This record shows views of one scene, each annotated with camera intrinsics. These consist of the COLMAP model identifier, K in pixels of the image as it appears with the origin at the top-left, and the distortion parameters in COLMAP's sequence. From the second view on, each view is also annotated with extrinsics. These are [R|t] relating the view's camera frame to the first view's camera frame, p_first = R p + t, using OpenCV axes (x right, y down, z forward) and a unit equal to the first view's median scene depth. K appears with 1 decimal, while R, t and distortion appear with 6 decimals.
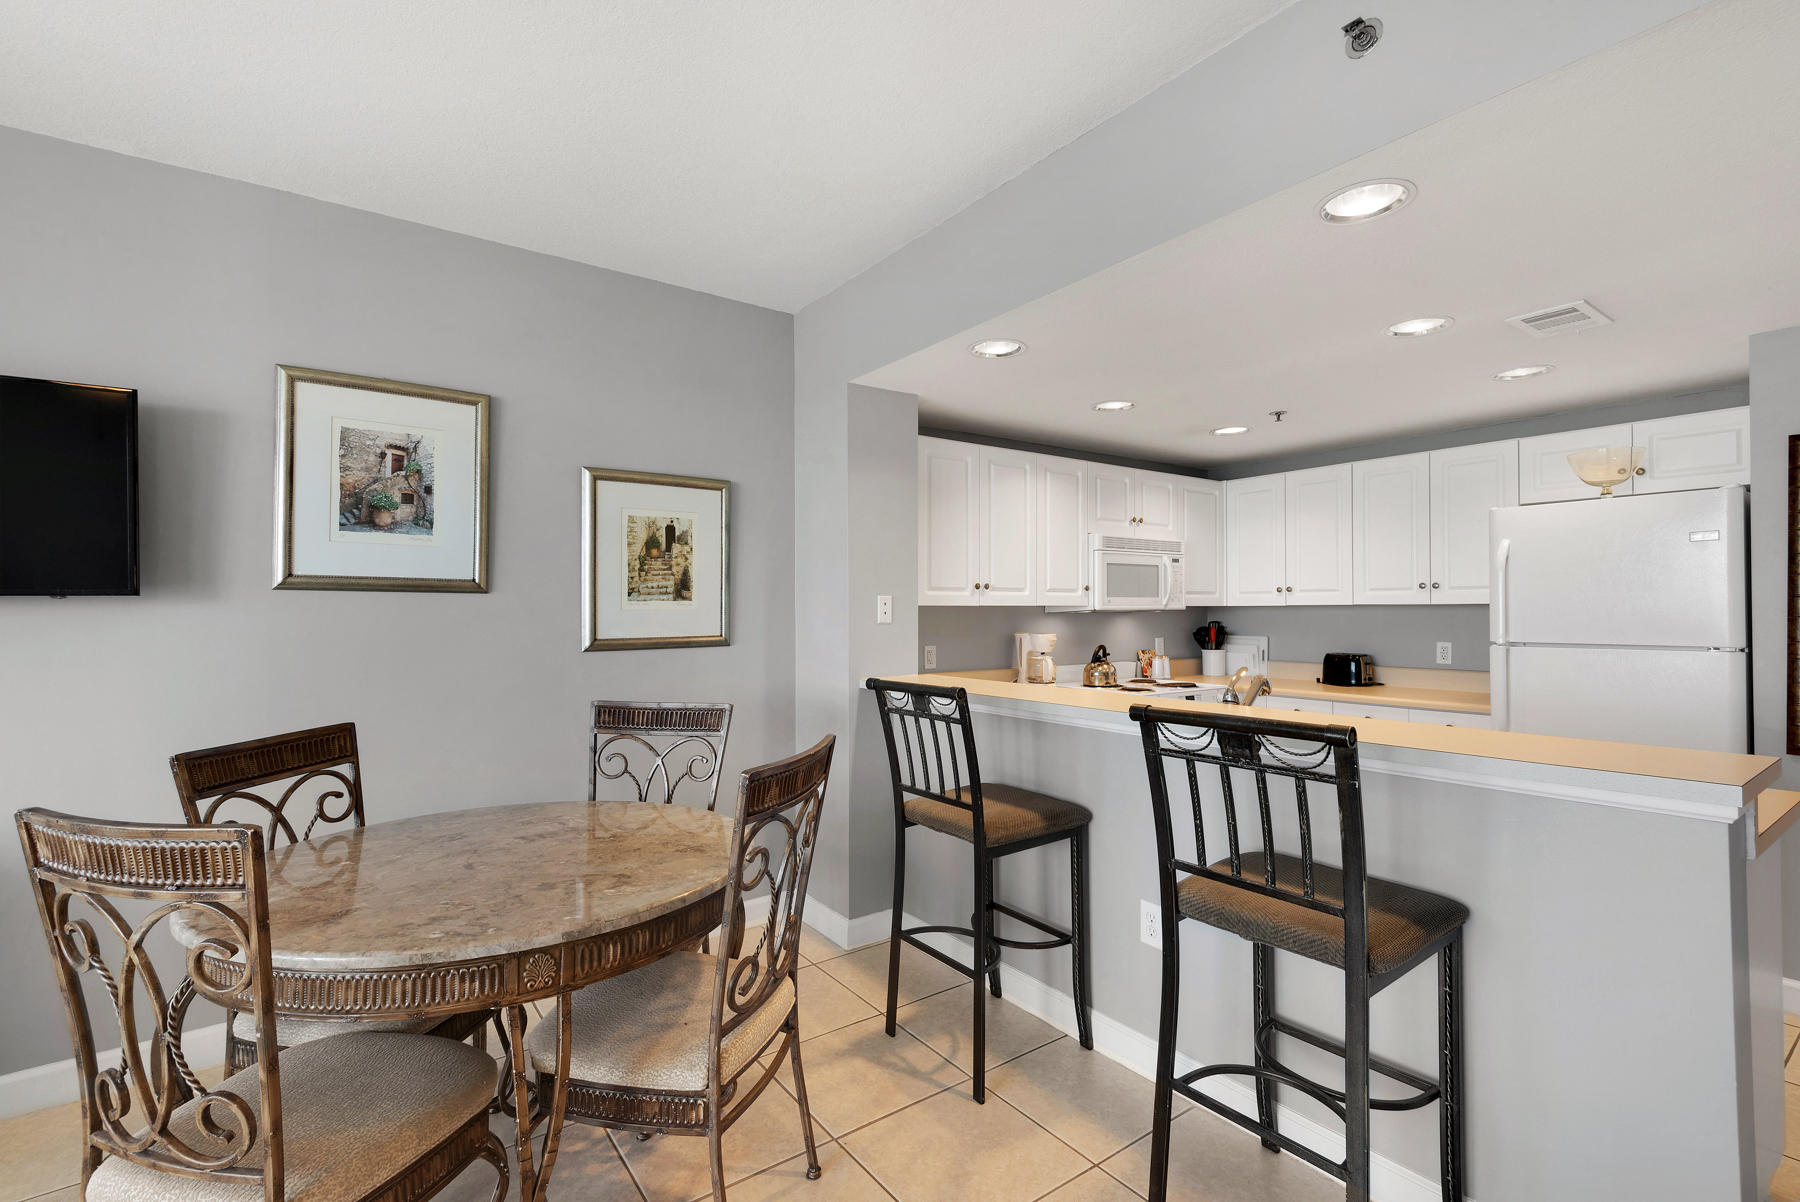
lens RADIAL K [[810.3, 0, 910.6], [0, 810.3, 605.2], [0, 0, 1]] dist [0.031967, -0.018575]
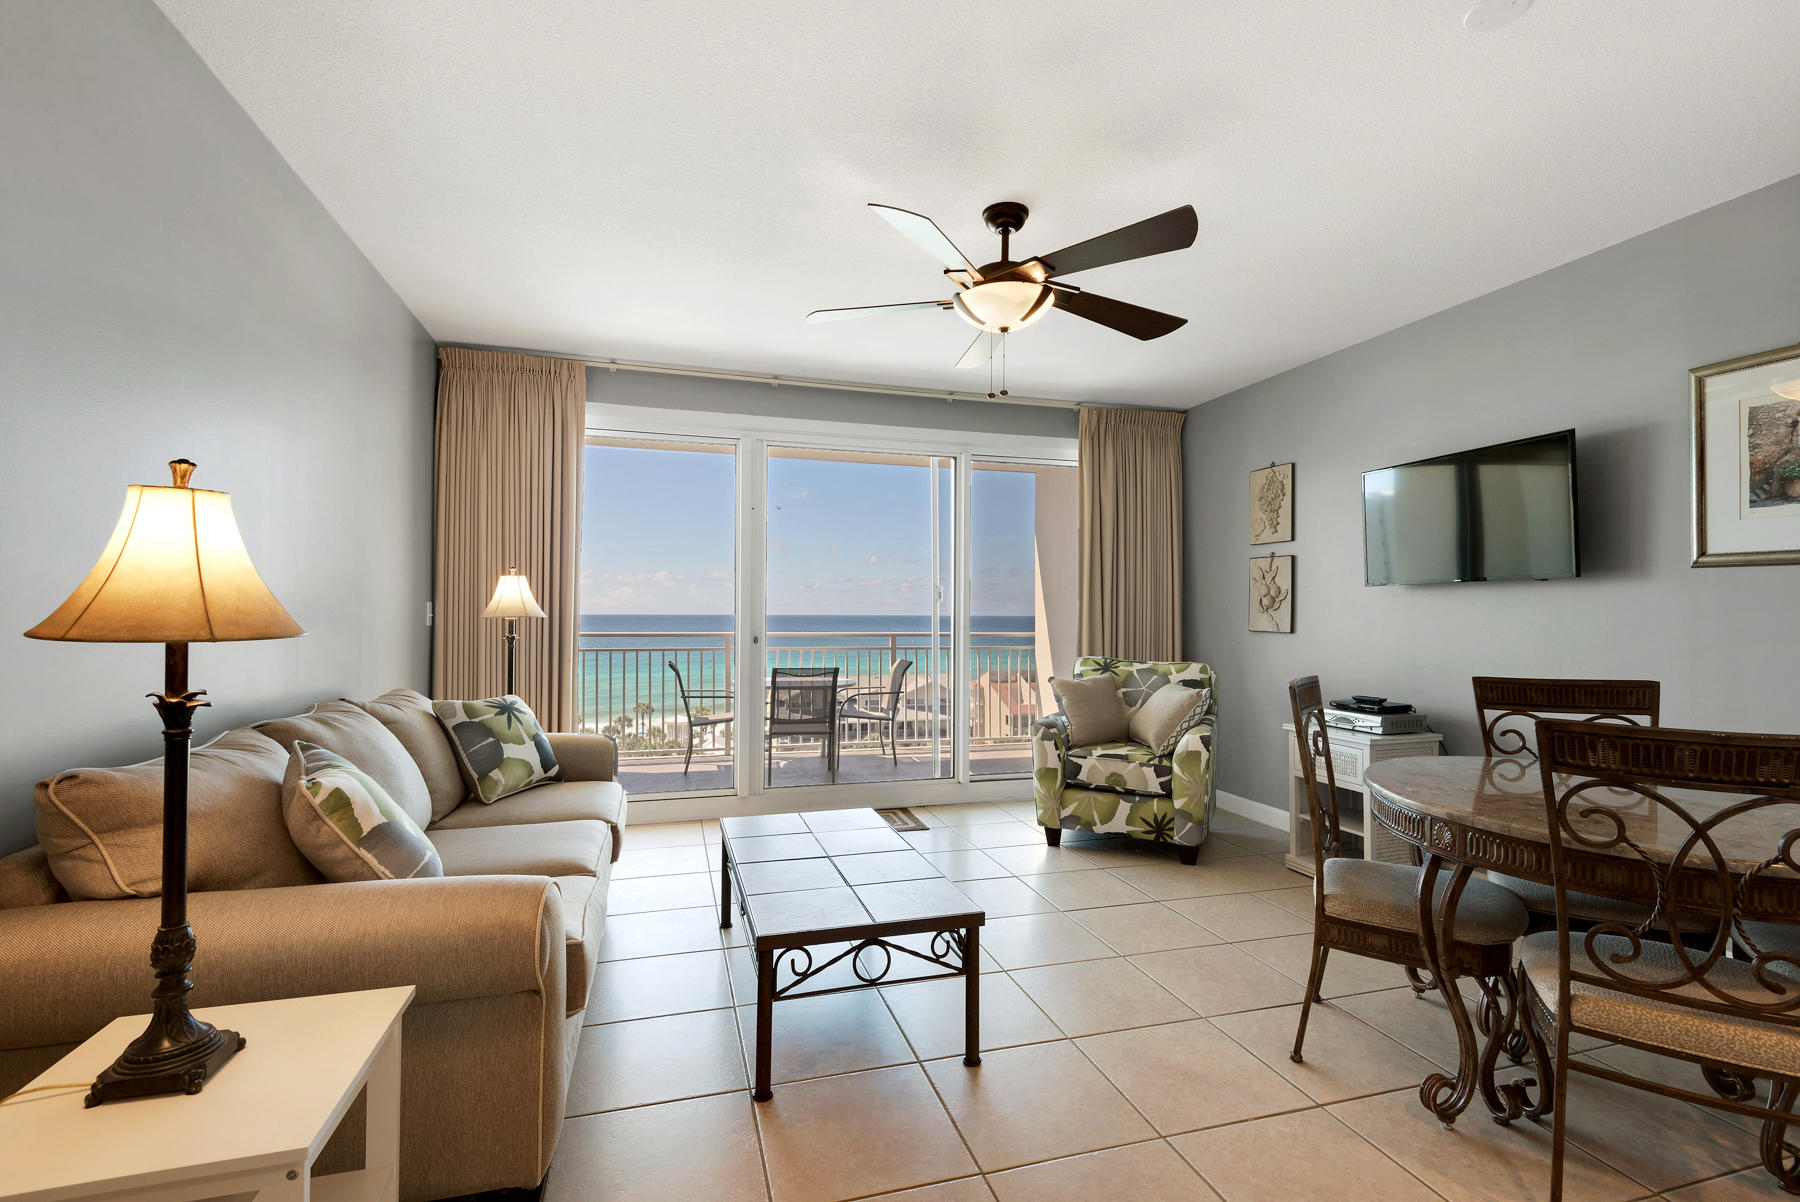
lens RADIAL K [[810.3, 0, 907.5], [0, 810.3, 603.5], [0, 0, 1]] dist [0.031967, -0.018575]
pose [[-0.336795, -0.007760, -0.941546, 0.507609], [0.002838, 0.999953, -0.009257, 0.029029], [0.941574, -0.005789, -0.336758, 0.275267]]
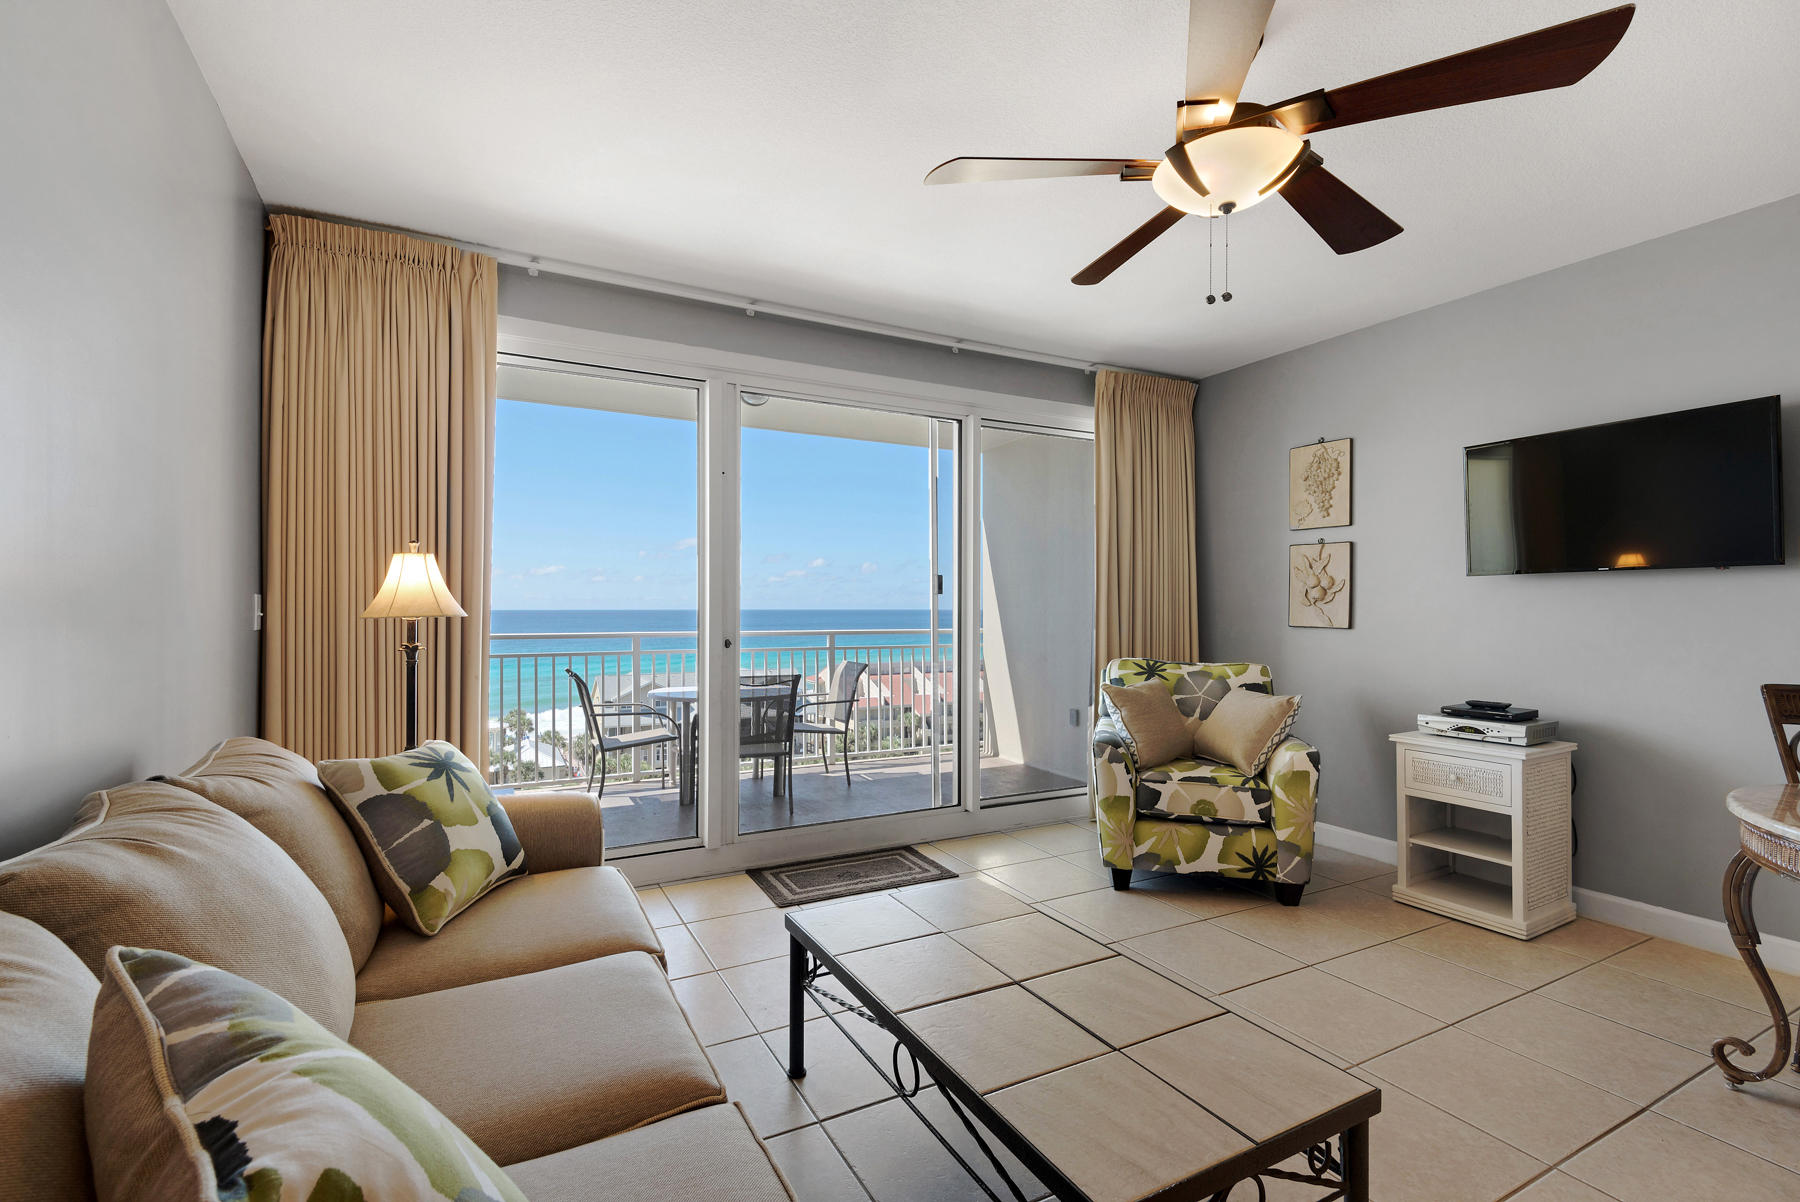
lens RADIAL K [[810.3, 0, 906.7], [0, 810.3, 602.5], [0, 0, 1]] dist [0.031967, -0.018575]
pose [[-0.141749, -0.001168, -0.989902, 0.300565], [0.006005, 0.999980, -0.002039, 0.027029], [0.989884, -0.006233, -0.141739, -0.075894]]
